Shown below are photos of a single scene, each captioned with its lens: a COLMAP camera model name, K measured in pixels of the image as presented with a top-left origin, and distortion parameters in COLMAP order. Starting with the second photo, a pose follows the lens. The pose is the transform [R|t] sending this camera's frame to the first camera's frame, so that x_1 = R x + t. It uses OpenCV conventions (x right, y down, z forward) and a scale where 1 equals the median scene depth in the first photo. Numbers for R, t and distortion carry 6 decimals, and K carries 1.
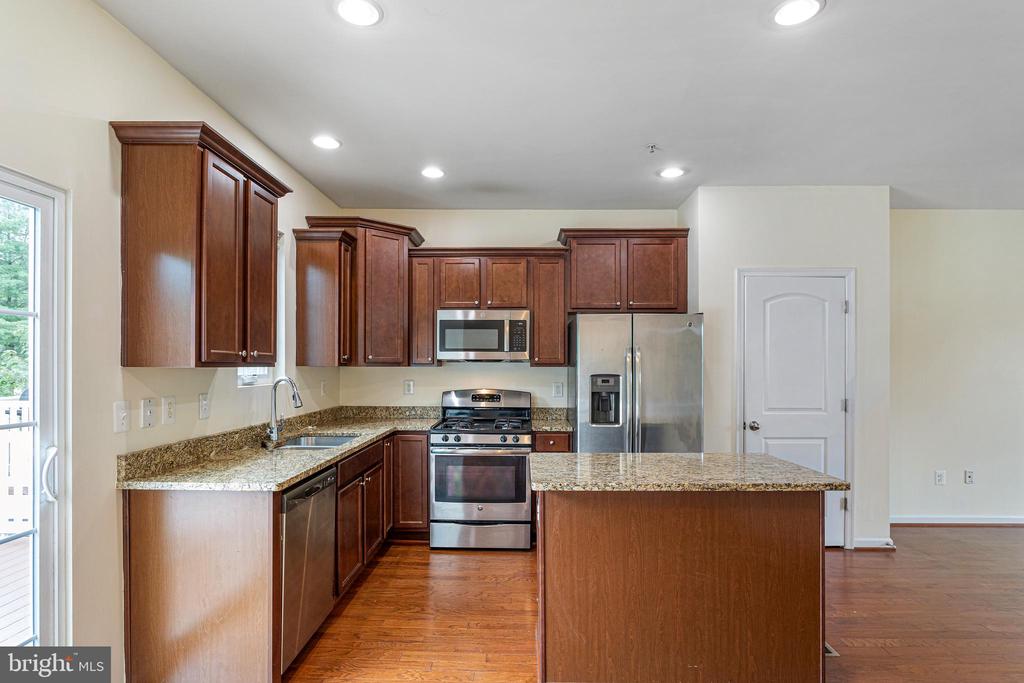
lens RADIAL K [[504.8, 0, 521.7], [0, 504.8, 365.0], [0, 0, 1]] dist [-0.013112, 0.000372]
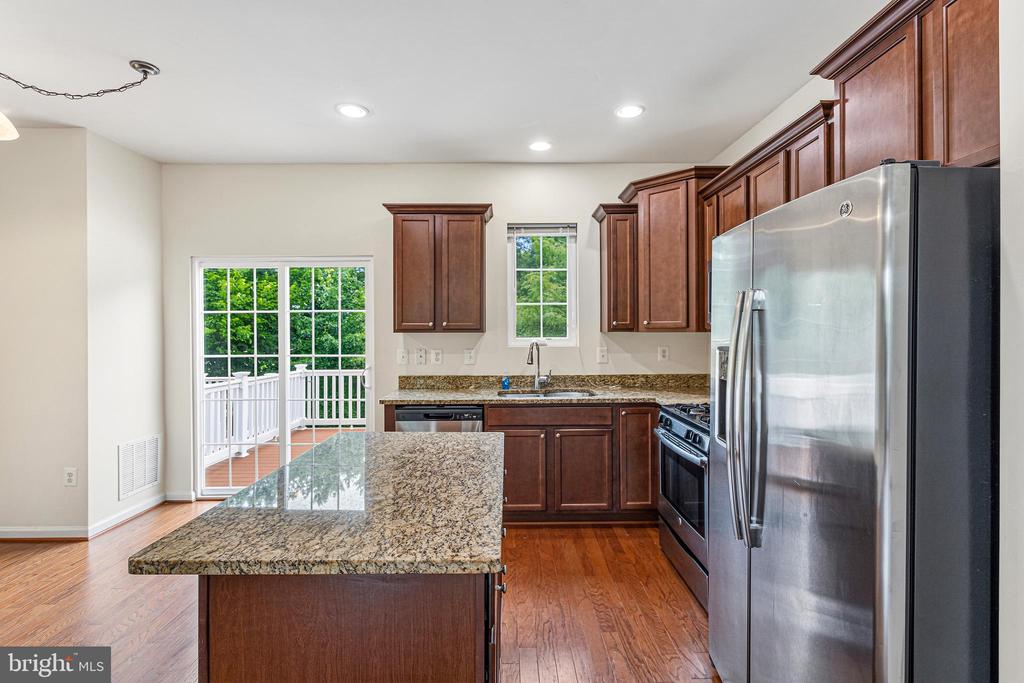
lens RADIAL K [[484.4, 0, 522.7], [0, 484.4, 329.1], [0, 0, 1]] dist [-0.003109, 0.001962]
pose [[0.044203, -0.005425, -0.999008, 0.611753], [0.003844, 0.999979, -0.005260, 0.001169], [0.999015, -0.003608, 0.044223, 0.721512]]
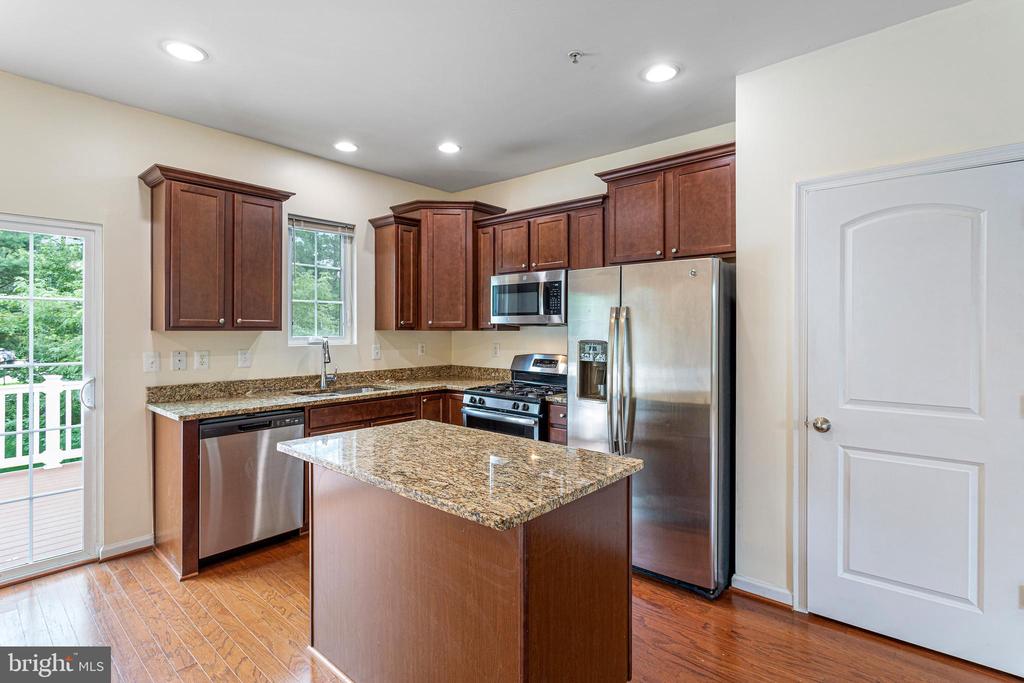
lens RADIAL K [[484.4, 0, 527.7], [0, 484.4, 328.8], [0, 0, 1]] dist [-0.003109, 0.001962]
pose [[0.779290, -0.000766, -0.626662, 0.549838], [0.000154, 0.999999, -0.001031, 0.000215], [0.626663, 0.000707, 0.779290, 0.287692]]
